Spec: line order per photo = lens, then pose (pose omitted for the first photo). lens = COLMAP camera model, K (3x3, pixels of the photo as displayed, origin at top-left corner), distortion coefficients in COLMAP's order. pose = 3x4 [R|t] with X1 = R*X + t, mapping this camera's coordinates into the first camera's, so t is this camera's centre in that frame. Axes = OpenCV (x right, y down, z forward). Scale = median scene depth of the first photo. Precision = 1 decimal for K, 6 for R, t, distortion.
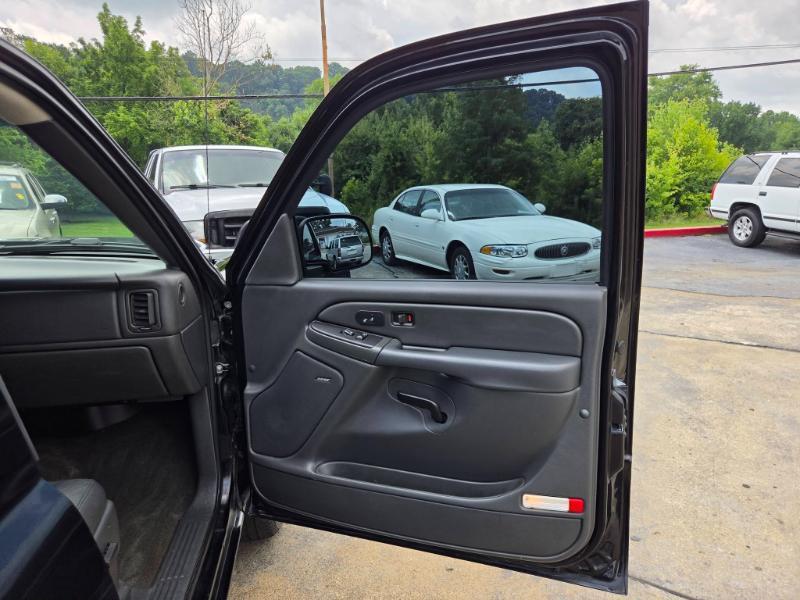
lens RADIAL K [[516.2, 0, 400.0], [0, 516.2, 300.0], [0, 0, 1]] dist [0.049843, -0.036445]
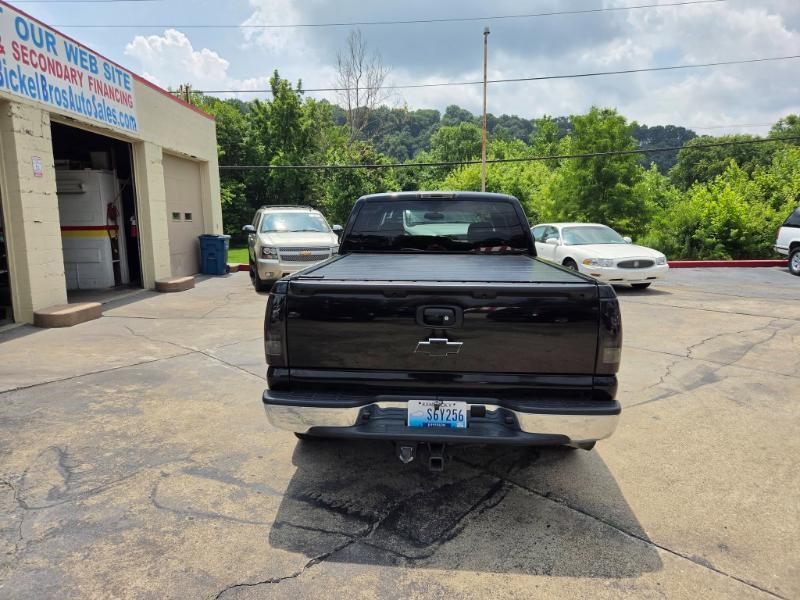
lens RADIAL K [[529.6, 0, 400.0], [0, 529.6, 300.0], [0, 0, 1]] dist [0.060722, -0.049250]
pose [[0.979762, 0.050270, -0.193752, -0.018386], [-0.063761, 0.995909, -0.064028, 0.037506], [0.189741, 0.075086, 0.978959, -0.171748]]
